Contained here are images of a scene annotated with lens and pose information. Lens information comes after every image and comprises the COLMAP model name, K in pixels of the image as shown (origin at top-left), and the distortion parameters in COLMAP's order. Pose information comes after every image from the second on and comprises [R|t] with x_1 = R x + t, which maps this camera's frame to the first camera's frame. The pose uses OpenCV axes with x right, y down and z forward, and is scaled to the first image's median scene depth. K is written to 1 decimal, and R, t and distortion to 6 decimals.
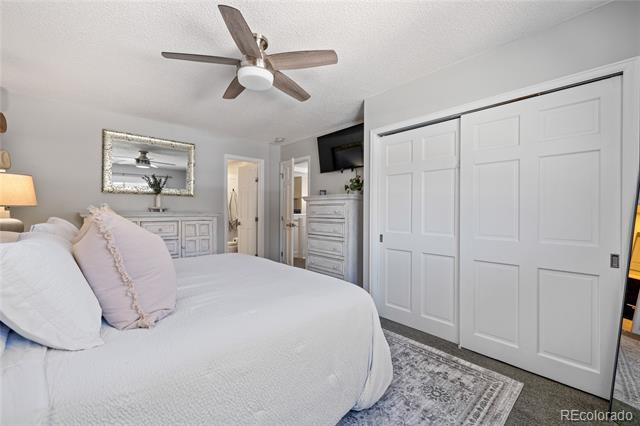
lens RADIAL K [[269.1, 0, 317.8], [0, 269.1, 208.7], [0, 0, 1]] dist [0.000957, 0.000271]
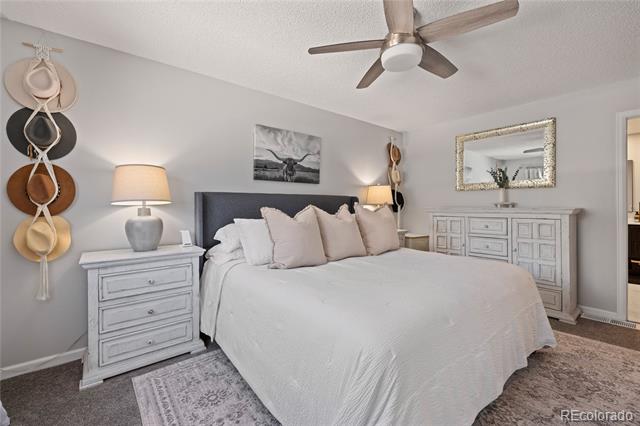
lens RADIAL K [[269.1, 0, 317.8], [0, 269.1, 208.7], [0, 0, 1]] dist [0.000957, 0.000271]
pose [[-0.055523, 0.003438, -0.998451, 0.381026], [0.013572, 0.999904, 0.002688, 0.004675], [0.998365, -0.013402, -0.055565, 0.436860]]
